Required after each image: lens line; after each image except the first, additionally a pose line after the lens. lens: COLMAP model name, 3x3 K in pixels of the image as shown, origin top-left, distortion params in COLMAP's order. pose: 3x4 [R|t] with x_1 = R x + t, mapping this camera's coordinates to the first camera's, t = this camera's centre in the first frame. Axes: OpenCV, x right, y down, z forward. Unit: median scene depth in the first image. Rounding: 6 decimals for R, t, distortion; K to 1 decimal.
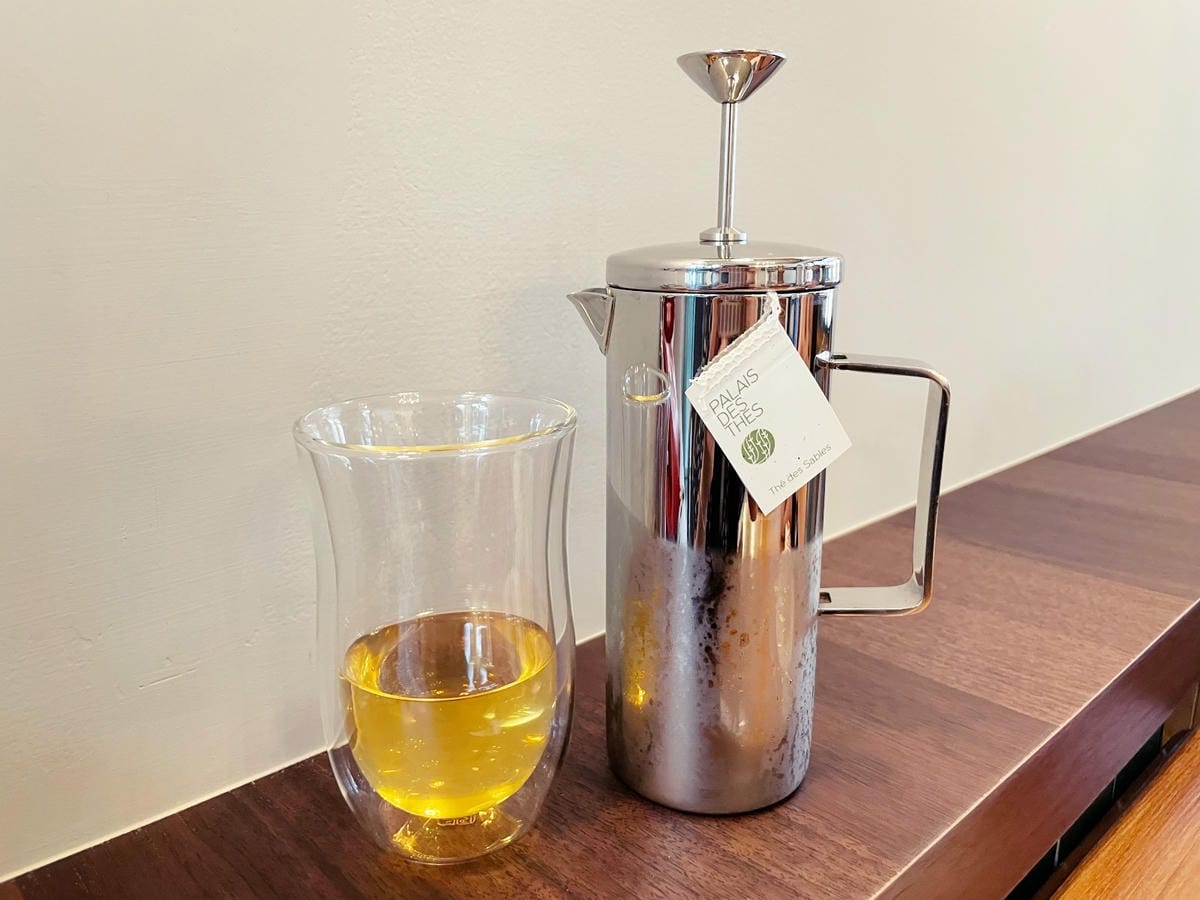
lens RADIAL K [[915.7, 0, 602.4], [0, 915.7, 447.8], [0, 0, 1]] dist [0.026041, -0.015515]
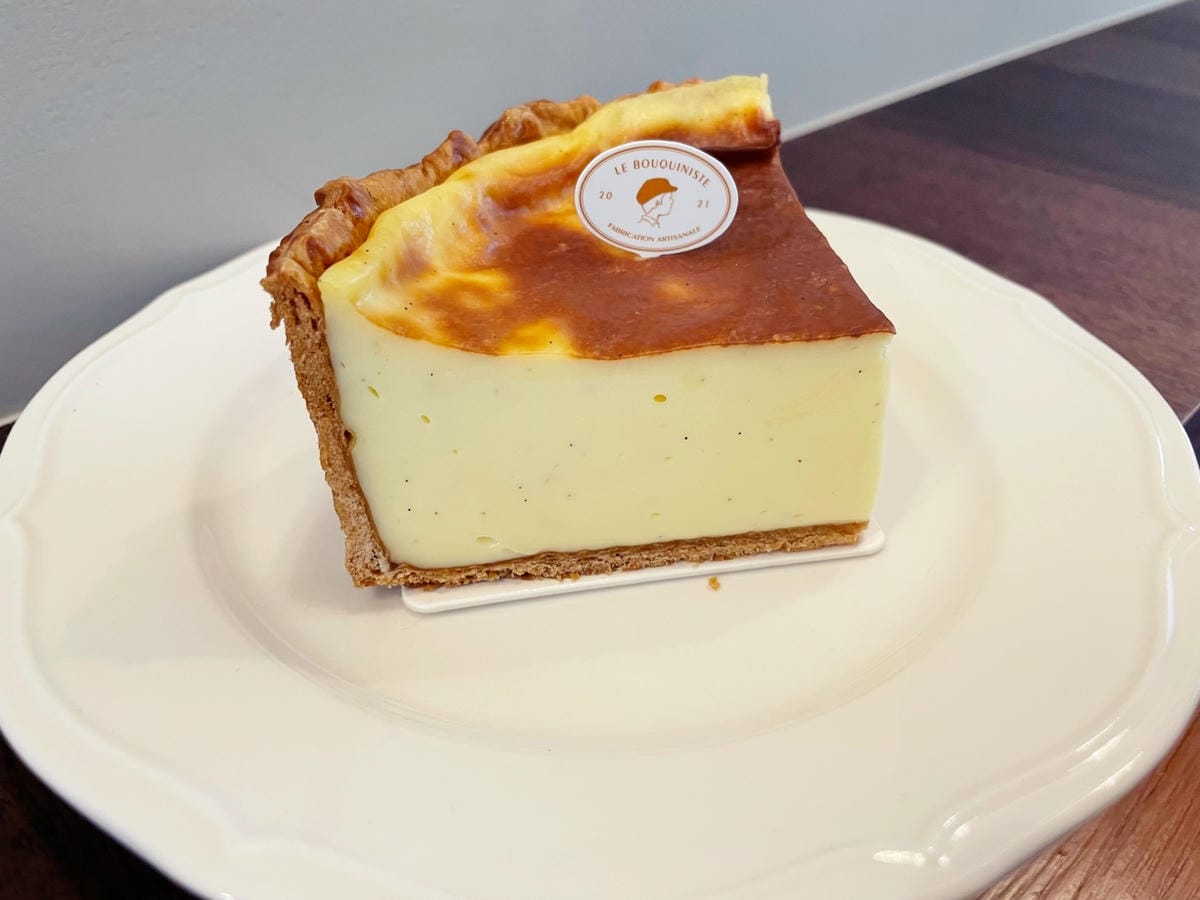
lens RADIAL K [[915.7, 0, 596.8], [0, 915.7, 449.0], [0, 0, 1]] dist [0.026041, -0.015515]
pose [[0.999897, 0.010970, 0.009238, 0.158240], [-0.013720, 0.919338, 0.393229, 0.057346], [-0.004179, -0.393316, 0.919394, 0.416650]]
